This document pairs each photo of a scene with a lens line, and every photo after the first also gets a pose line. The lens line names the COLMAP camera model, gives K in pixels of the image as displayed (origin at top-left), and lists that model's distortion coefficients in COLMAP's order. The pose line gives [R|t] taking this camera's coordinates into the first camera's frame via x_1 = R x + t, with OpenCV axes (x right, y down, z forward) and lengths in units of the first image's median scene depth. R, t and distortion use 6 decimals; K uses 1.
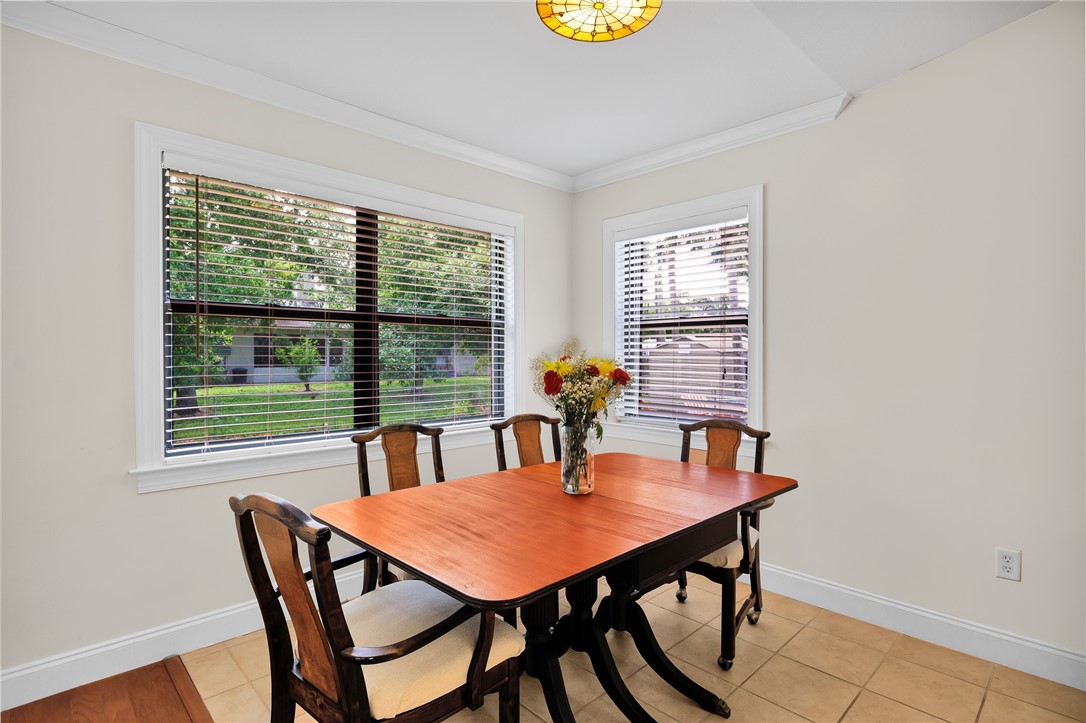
lens RADIAL K [[541.4, 0, 543.0], [0, 541.4, 361.5], [0, 0, 1]] dist [0.000080, -0.000009]
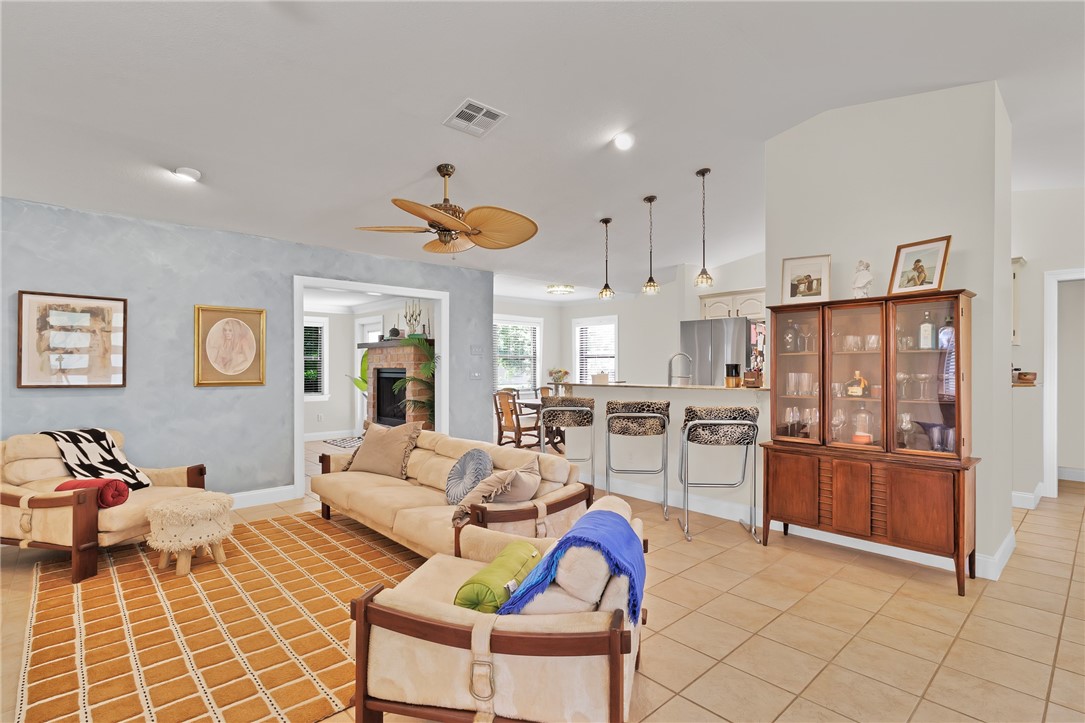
lens RADIAL K [[525.3, 0, 546.7], [0, 525.3, 368.8], [0, 0, 1]] dist [0.001460, 0.000236]
pose [[0.999914, 0.001987, -0.012946, 0.025032], [-0.002210, 0.999850, -0.017194, 0.045804], [0.012910, 0.017221, 0.999768, -2.103109]]
